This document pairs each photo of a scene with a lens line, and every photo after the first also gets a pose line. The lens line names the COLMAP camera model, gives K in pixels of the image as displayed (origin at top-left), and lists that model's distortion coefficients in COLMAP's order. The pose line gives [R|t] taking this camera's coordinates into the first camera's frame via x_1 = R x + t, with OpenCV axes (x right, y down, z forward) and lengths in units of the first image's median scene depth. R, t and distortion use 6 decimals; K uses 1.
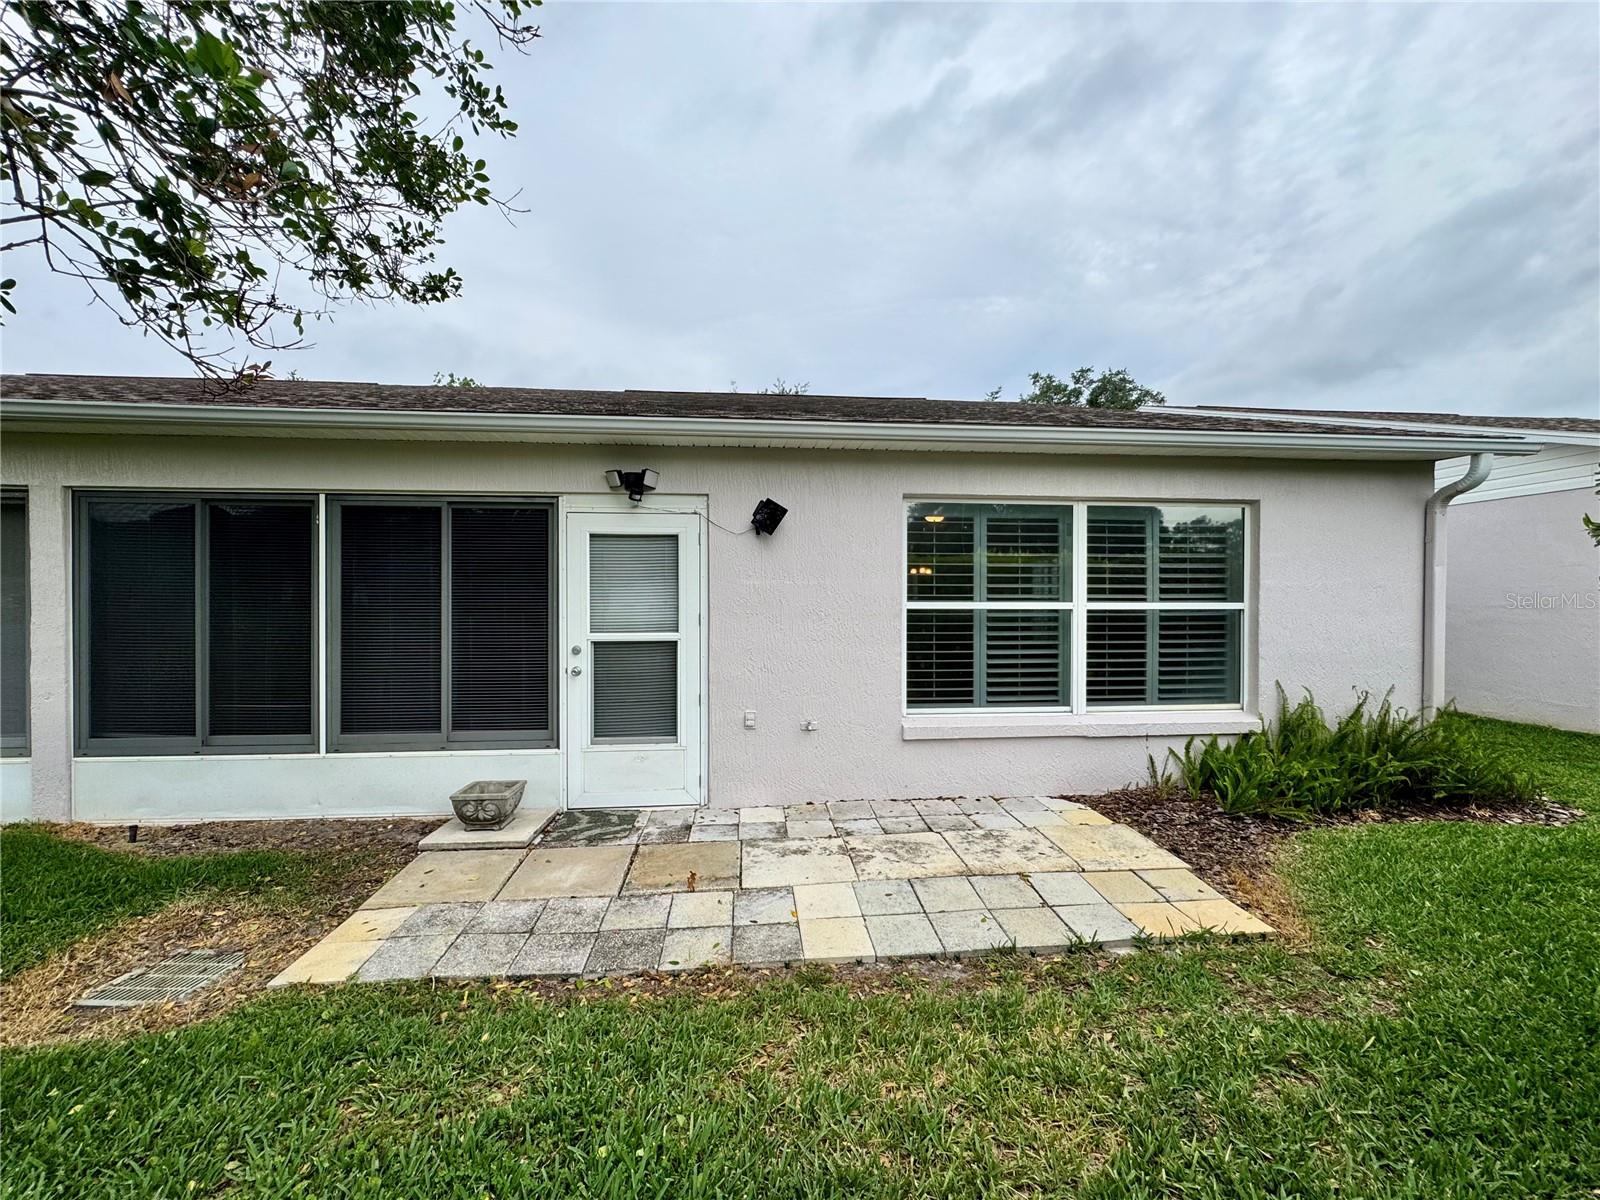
lens RADIAL K [[640.7, 0, 800.0], [0, 640.7, 600.0], [0, 0, 1]] dist [-0.002023, 0.000029]
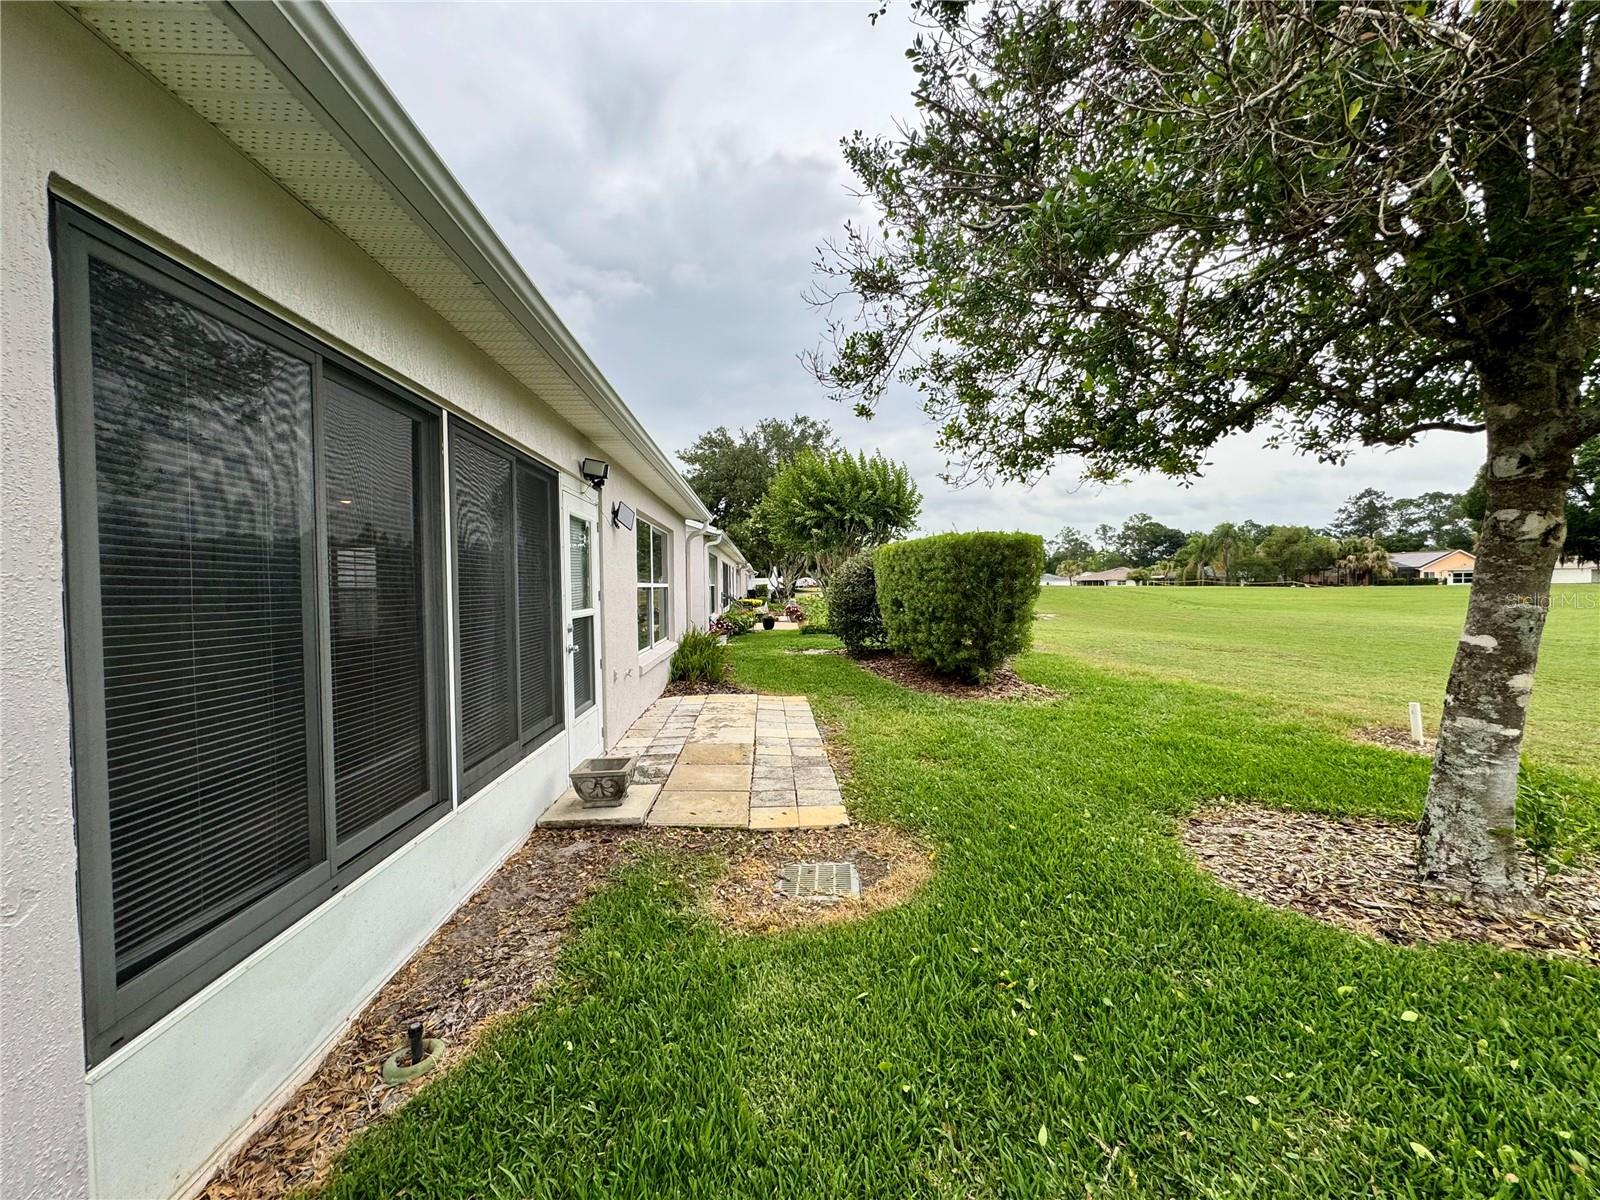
lens RADIAL K [[638.3, 0, 800.0], [0, 638.3, 600.0], [0, 0, 1]] dist [-0.002602, -0.000094]
pose [[0.034725, -0.024932, 0.999086, -1.221304], [0.015226, 0.999586, 0.024415, 0.013754], [-0.999281, 0.014364, 0.035090, 0.548604]]
